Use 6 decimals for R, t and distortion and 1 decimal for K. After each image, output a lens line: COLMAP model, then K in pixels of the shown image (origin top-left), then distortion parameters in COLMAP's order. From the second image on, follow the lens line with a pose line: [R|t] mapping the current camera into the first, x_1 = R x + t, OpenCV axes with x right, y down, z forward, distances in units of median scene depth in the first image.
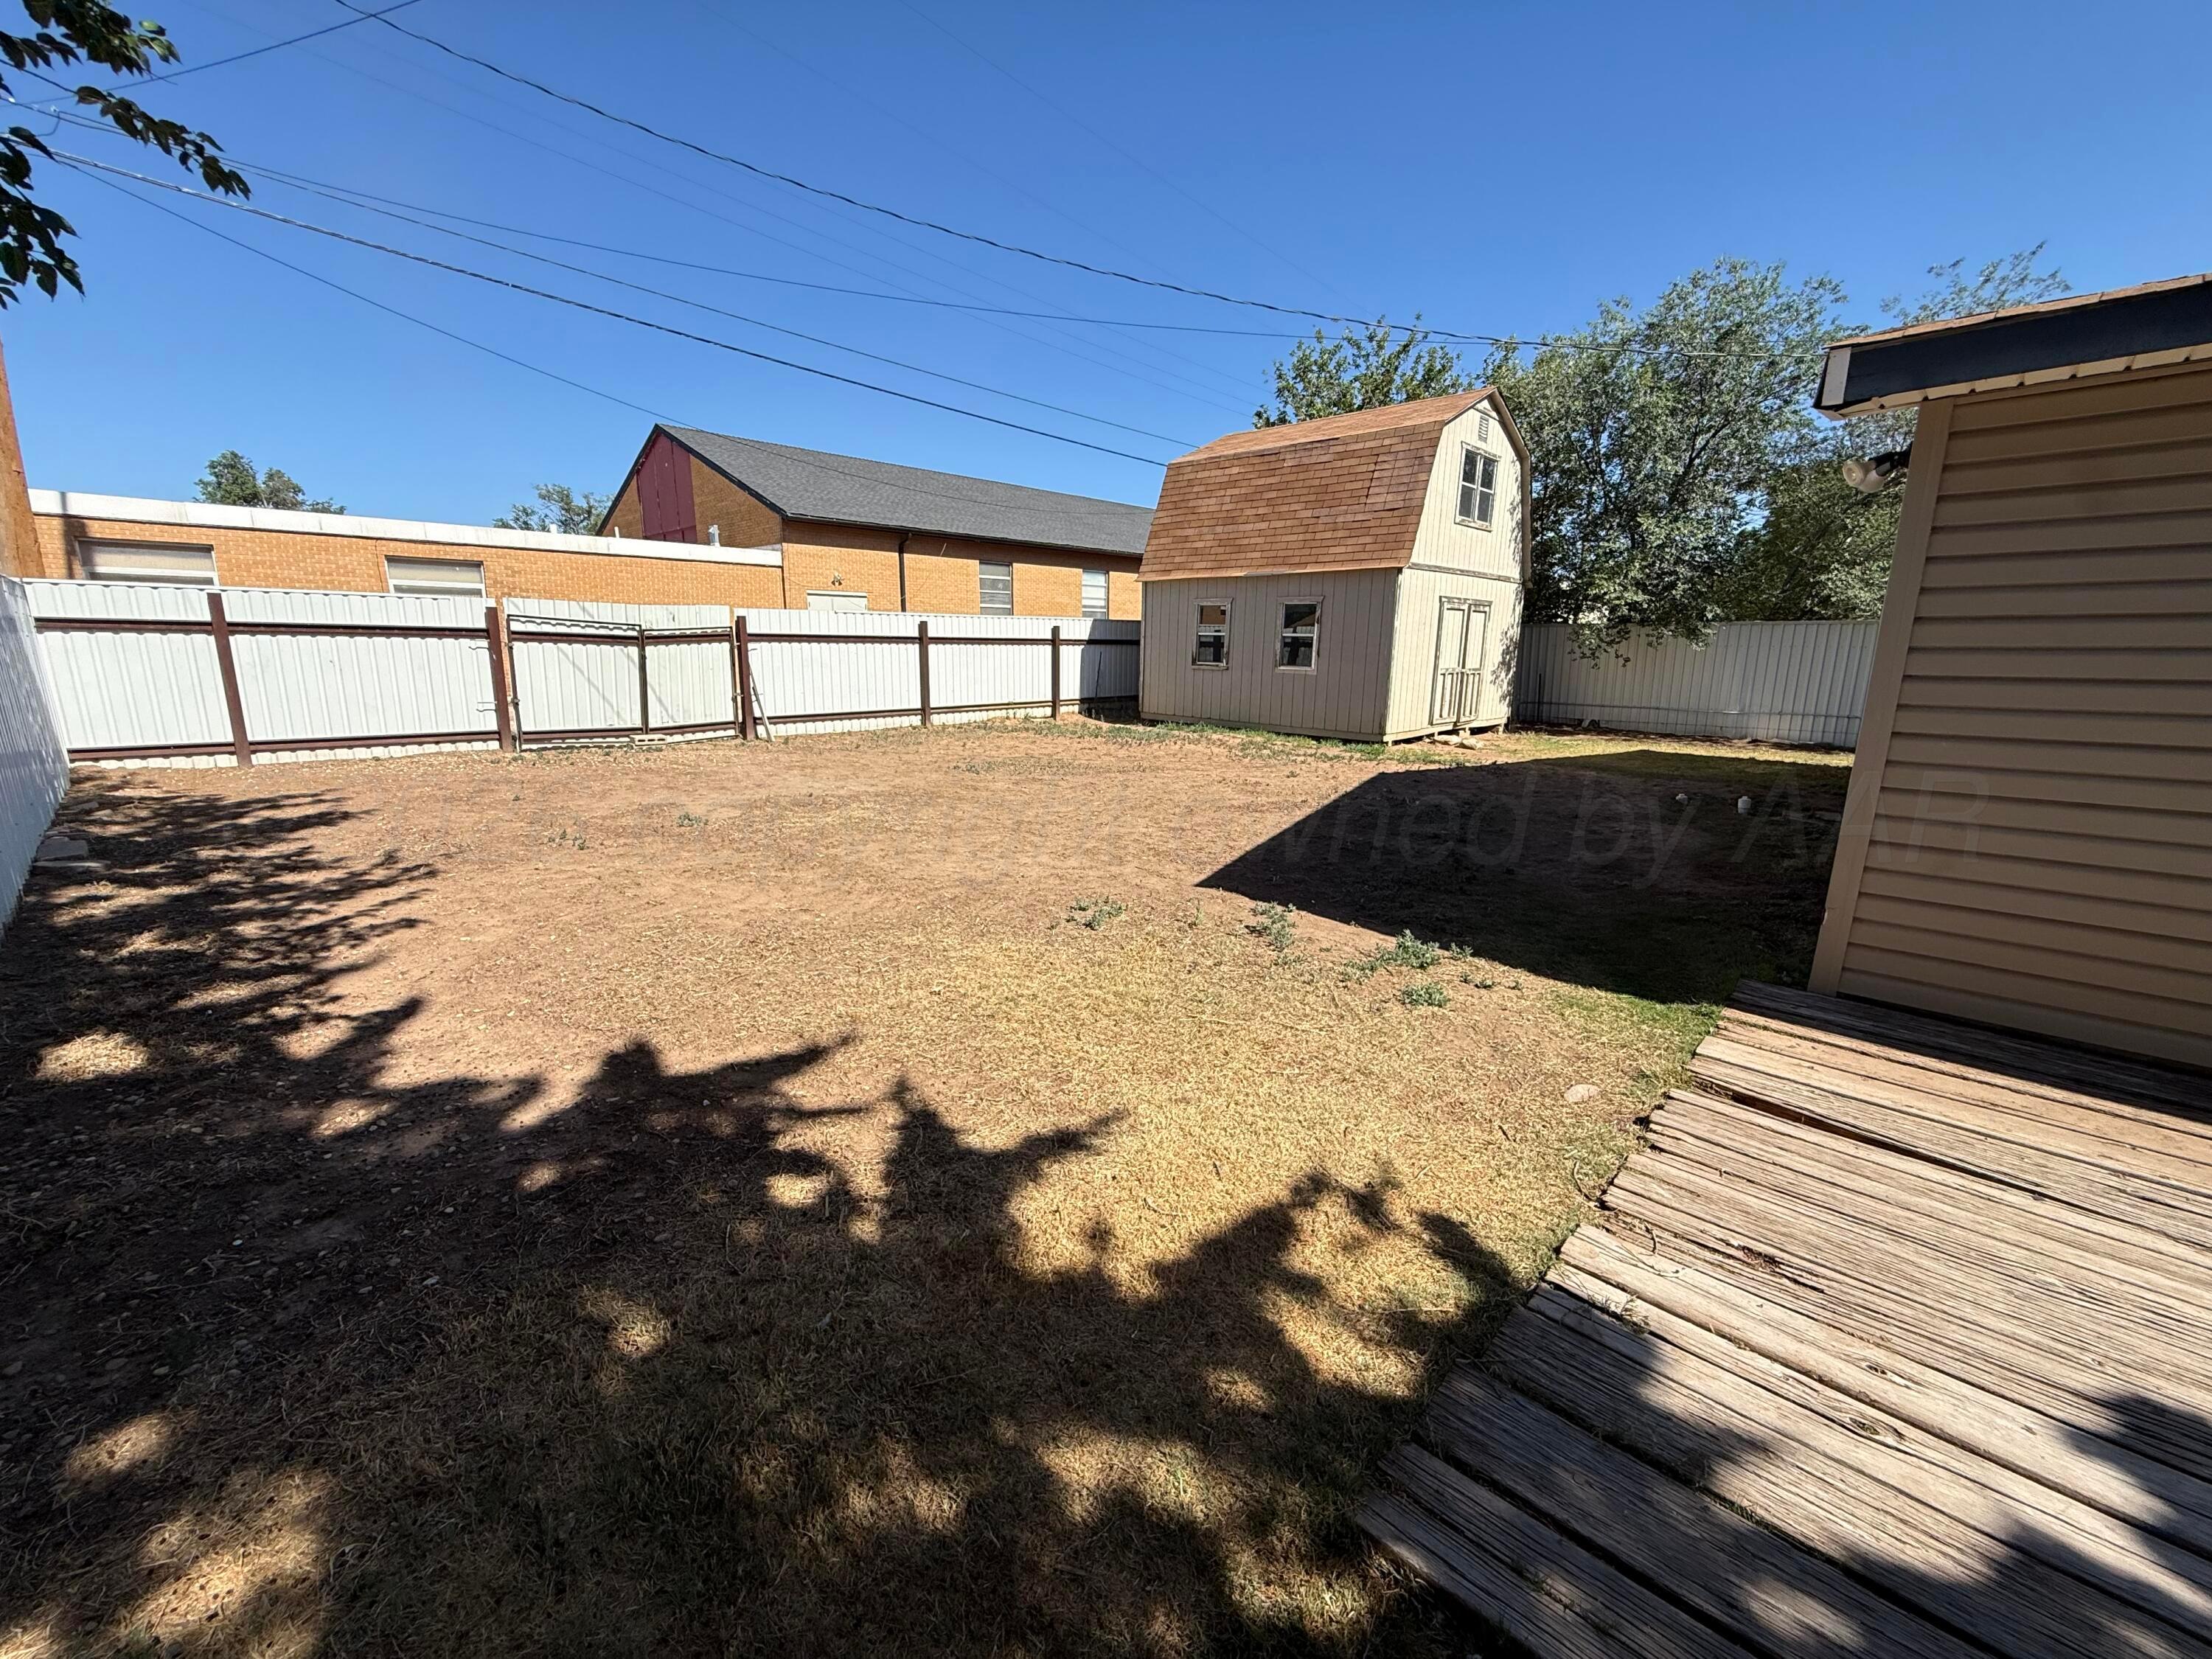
lens RADIAL K [[879.5, 0, 1096.3], [0, 879.5, 825.9], [0, 0, 1]] dist [0.000102, -0.000233]
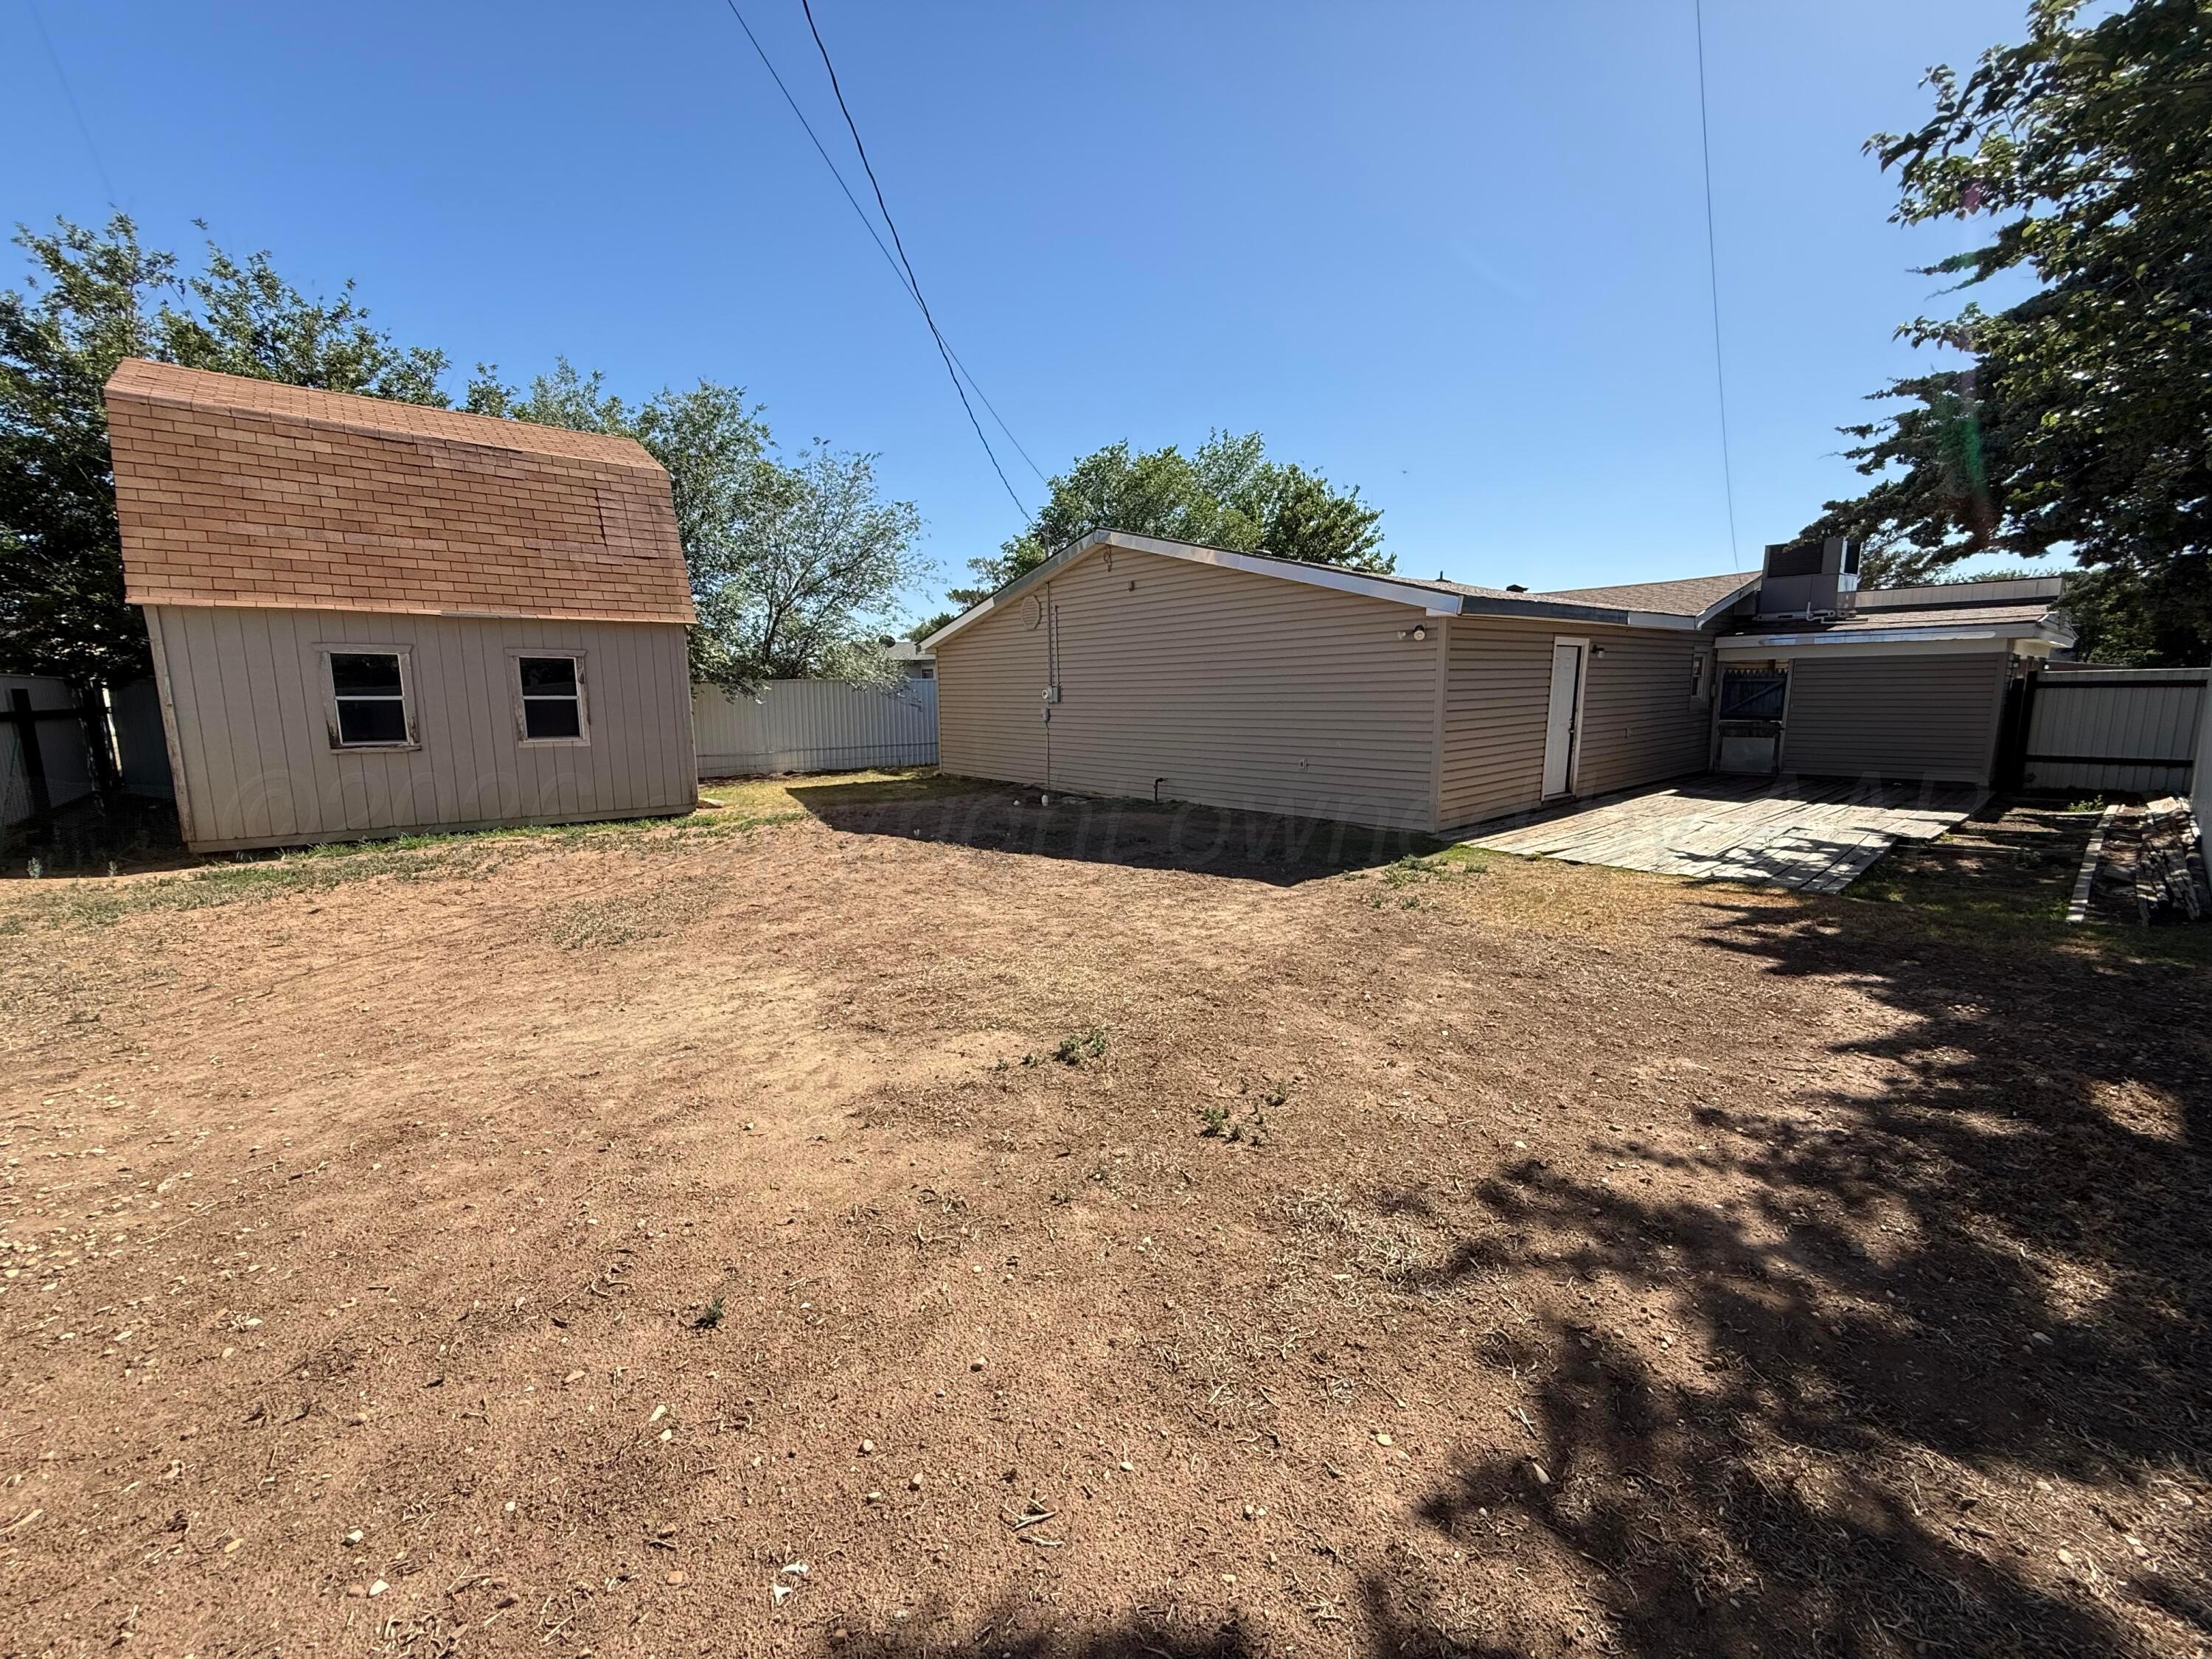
lens RADIAL K [[879.5, 0, 1096.6], [0, 879.5, 831.1], [0, 0, 1]] dist [0.000102, -0.000233]
pose [[0.102324, -0.167624, 0.980526, -1.600637], [0.213767, 0.966377, 0.142897, -0.352302], [-0.971511, 0.194982, 0.134716, 1.428218]]
